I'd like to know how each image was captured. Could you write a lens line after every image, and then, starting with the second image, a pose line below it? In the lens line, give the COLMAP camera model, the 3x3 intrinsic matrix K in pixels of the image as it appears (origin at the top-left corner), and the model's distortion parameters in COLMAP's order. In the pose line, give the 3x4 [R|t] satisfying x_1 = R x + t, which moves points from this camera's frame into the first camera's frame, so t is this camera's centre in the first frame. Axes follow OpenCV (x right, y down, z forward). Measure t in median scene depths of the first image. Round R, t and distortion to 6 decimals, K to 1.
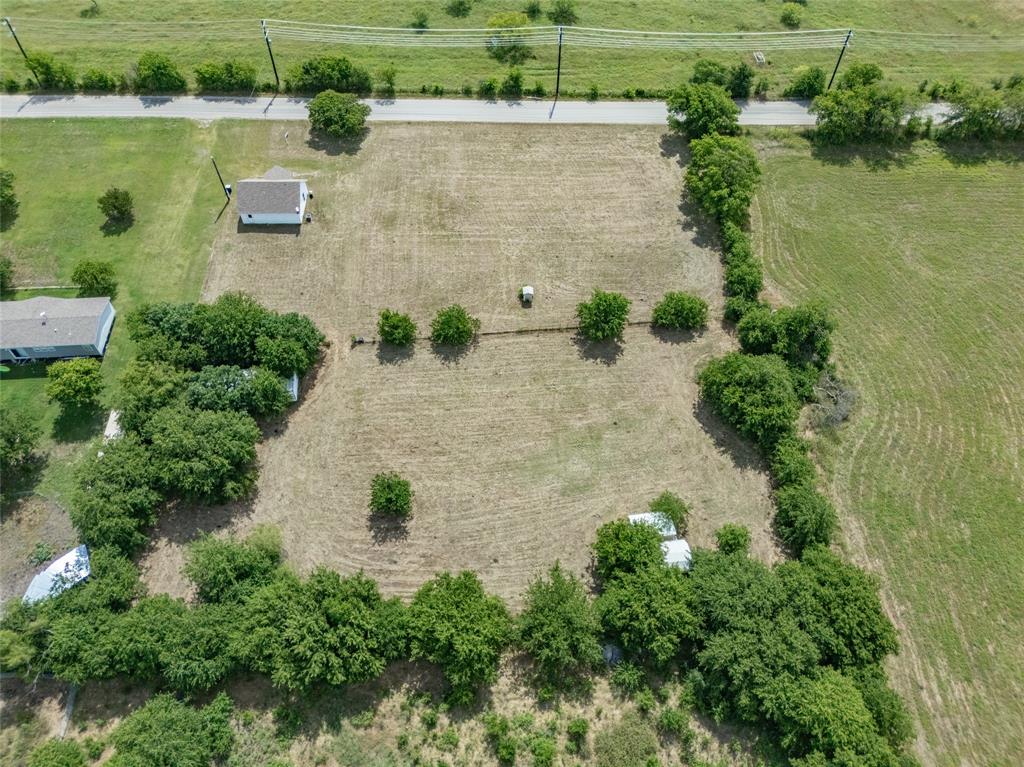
lens RADIAL K [[760.3, 0, 512.3], [0, 760.3, 390.5], [0, 0, 1]] dist [0.067644, -0.066944]
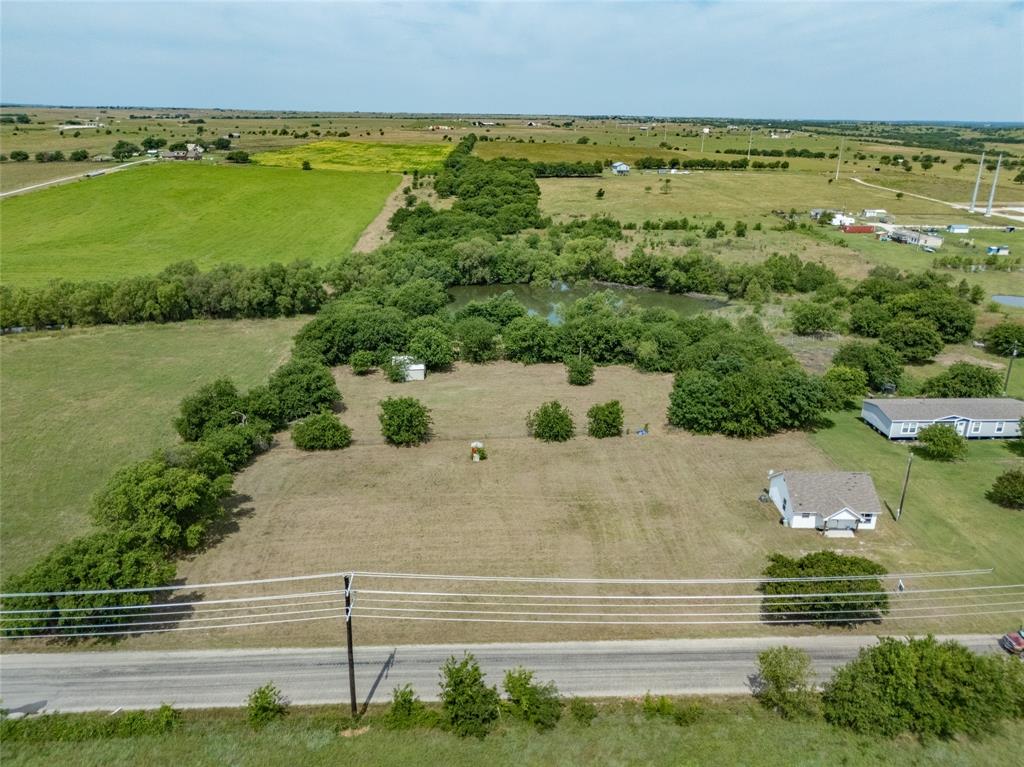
lens RADIAL K [[760.3, 0, 515.7], [0, 760.3, 388.7], [0, 0, 1]] dist [0.067644, -0.066944]
pose [[-0.999549, -0.029605, -0.004945, -0.020843], [-0.013774, 0.306033, 0.951921, -1.080370], [-0.026669, 0.951560, -0.306303, 1.272477]]
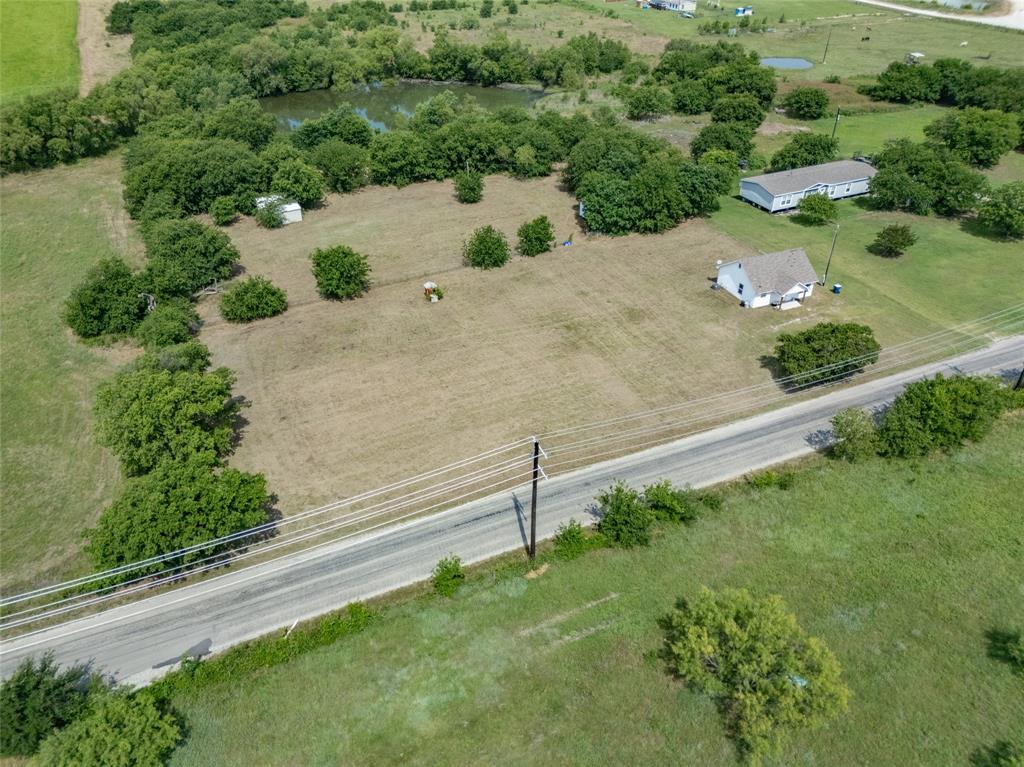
lens RADIAL K [[760.3, 0, 522.1], [0, 760.3, 388.1], [0, 0, 1]] dist [0.067644, -0.066944]
pose [[-0.930138, 0.191060, -0.313590, 0.235640], [-0.302381, 0.086018, 0.949298, -1.053661], [0.208347, 0.977802, -0.022236, 1.215584]]
